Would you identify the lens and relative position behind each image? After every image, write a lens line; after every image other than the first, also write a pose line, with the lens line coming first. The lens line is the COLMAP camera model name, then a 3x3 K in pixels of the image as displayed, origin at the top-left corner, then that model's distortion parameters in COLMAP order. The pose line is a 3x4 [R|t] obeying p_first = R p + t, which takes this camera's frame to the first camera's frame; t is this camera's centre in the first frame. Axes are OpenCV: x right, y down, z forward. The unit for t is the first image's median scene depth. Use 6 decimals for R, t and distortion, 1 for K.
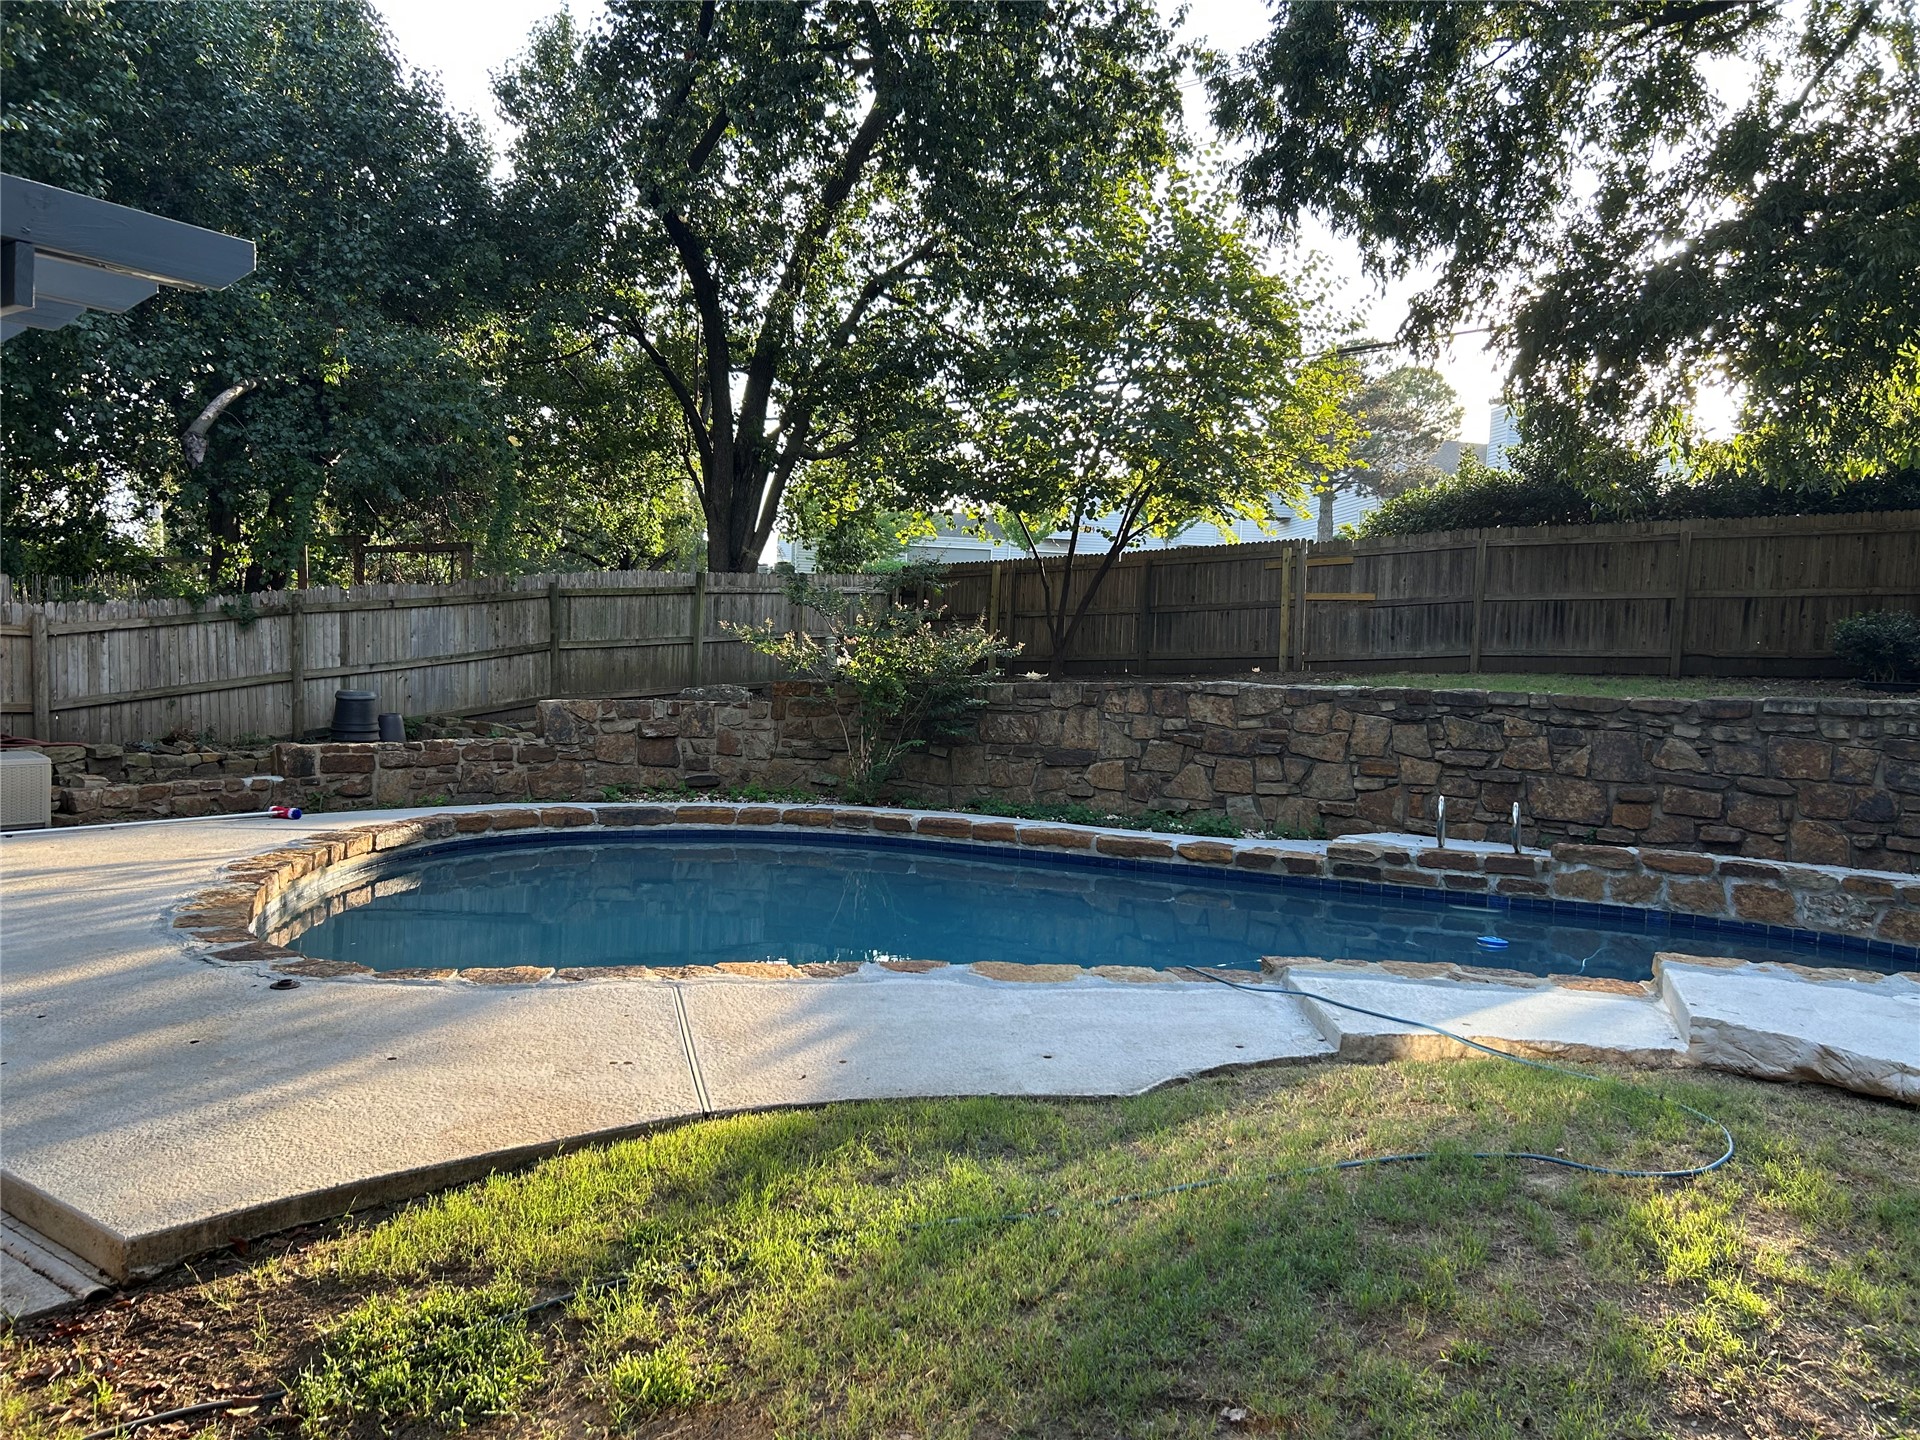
lens RADIAL K [[1439.1, 0, 953.3], [0, 1439.1, 724.1], [0, 0, 1]] dist [0.057389, -0.058588]
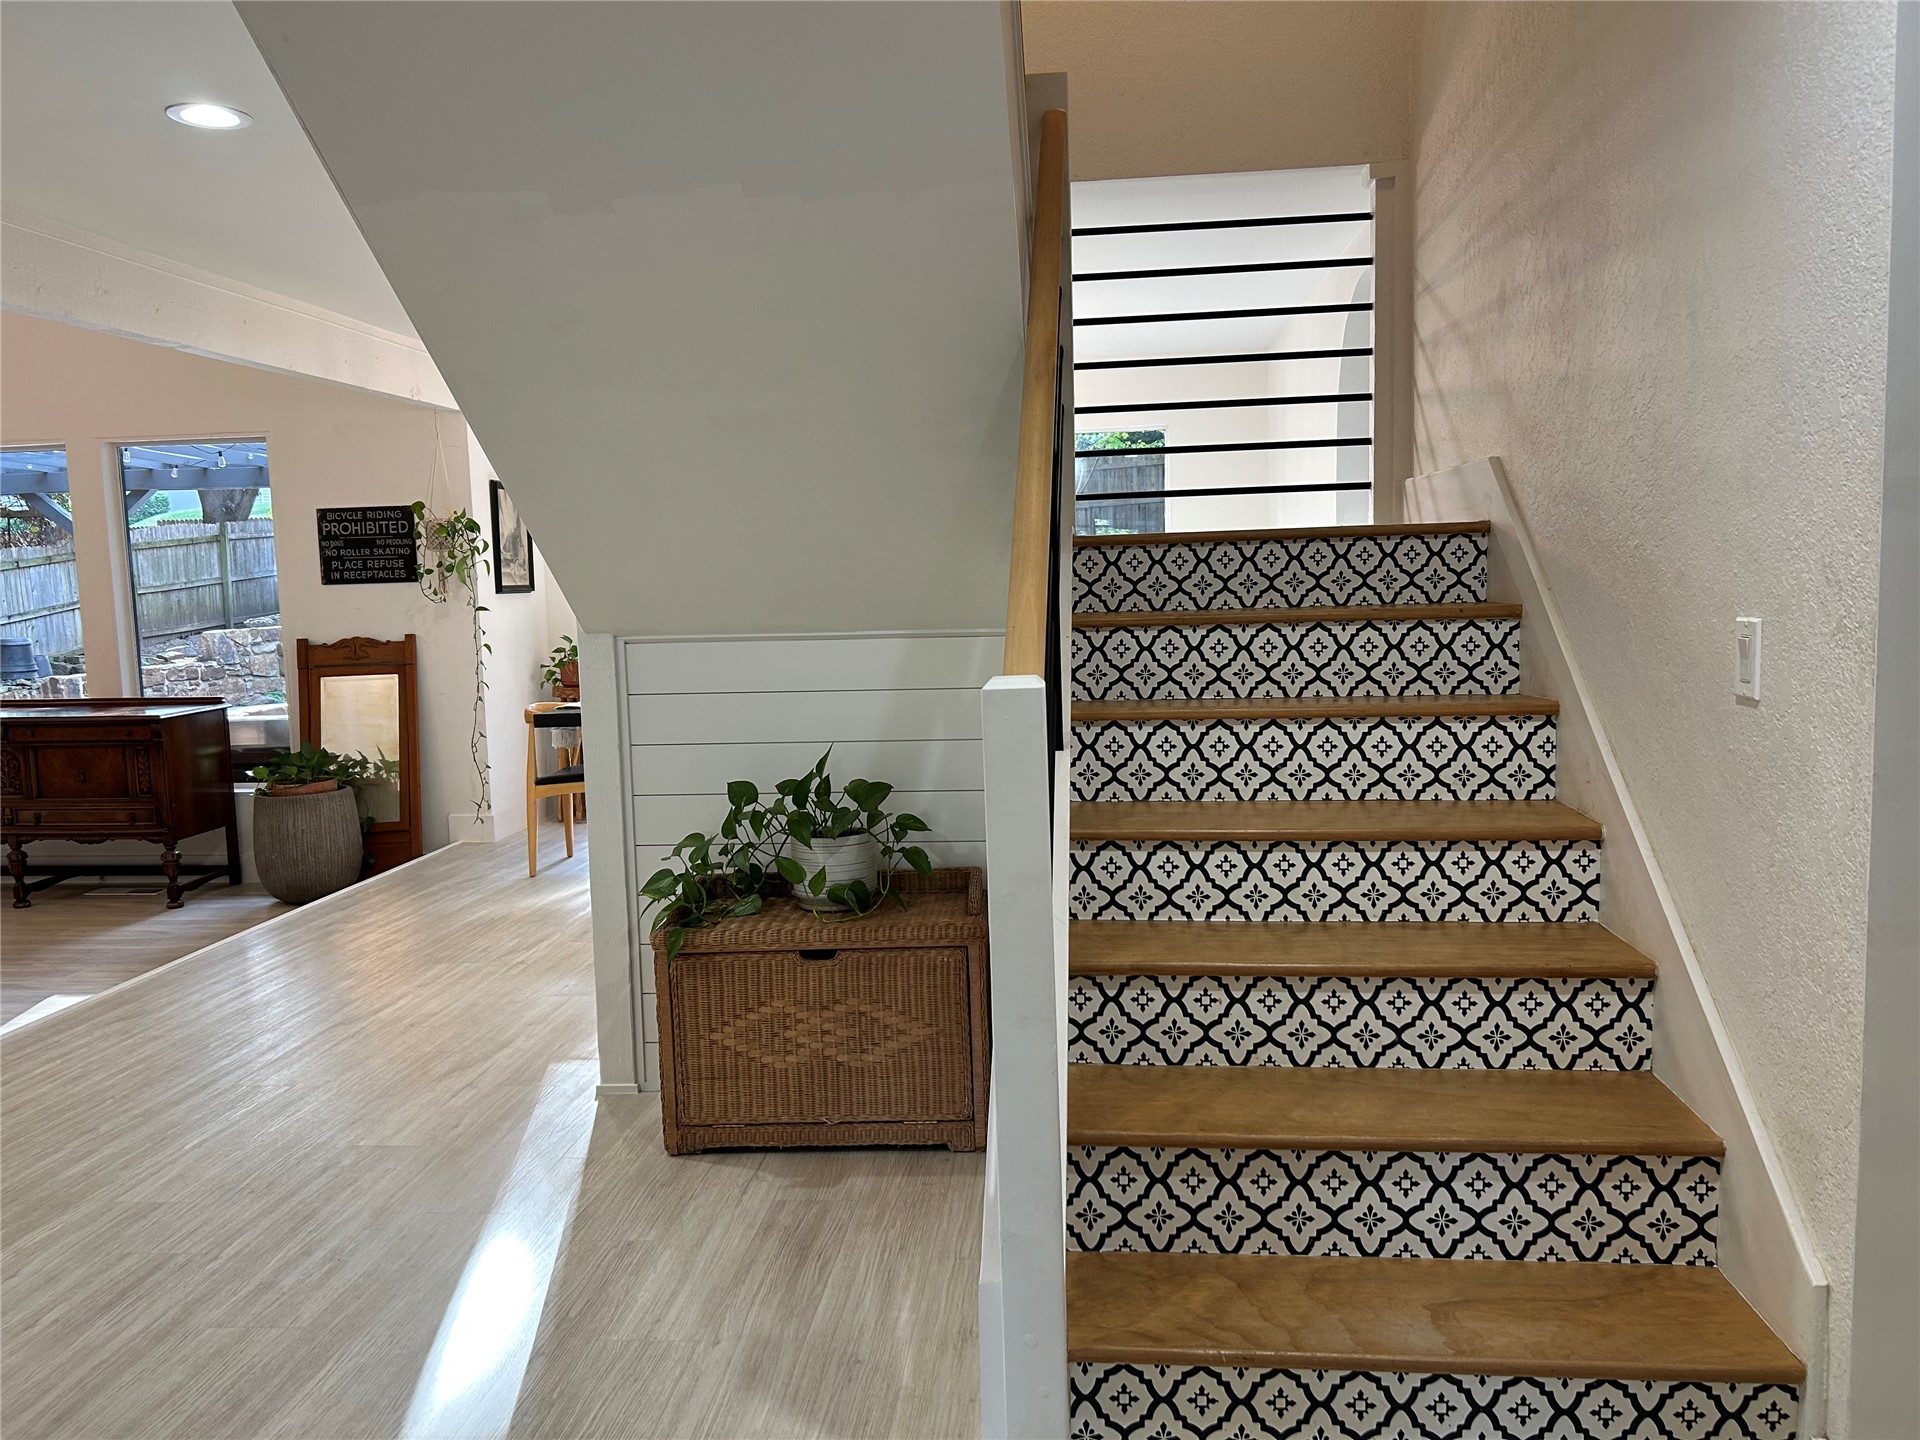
lens RADIAL K [[1439.1, 0, 959.4], [0, 1439.1, 717.6], [0, 0, 1]] dist [0.057389, -0.058588]
pose [[0.857386, -0.112852, 0.502148, -0.428476], [0.083647, 0.993247, 0.080398, 0.013048], [-0.507830, -0.026929, 0.861036, -0.534687]]
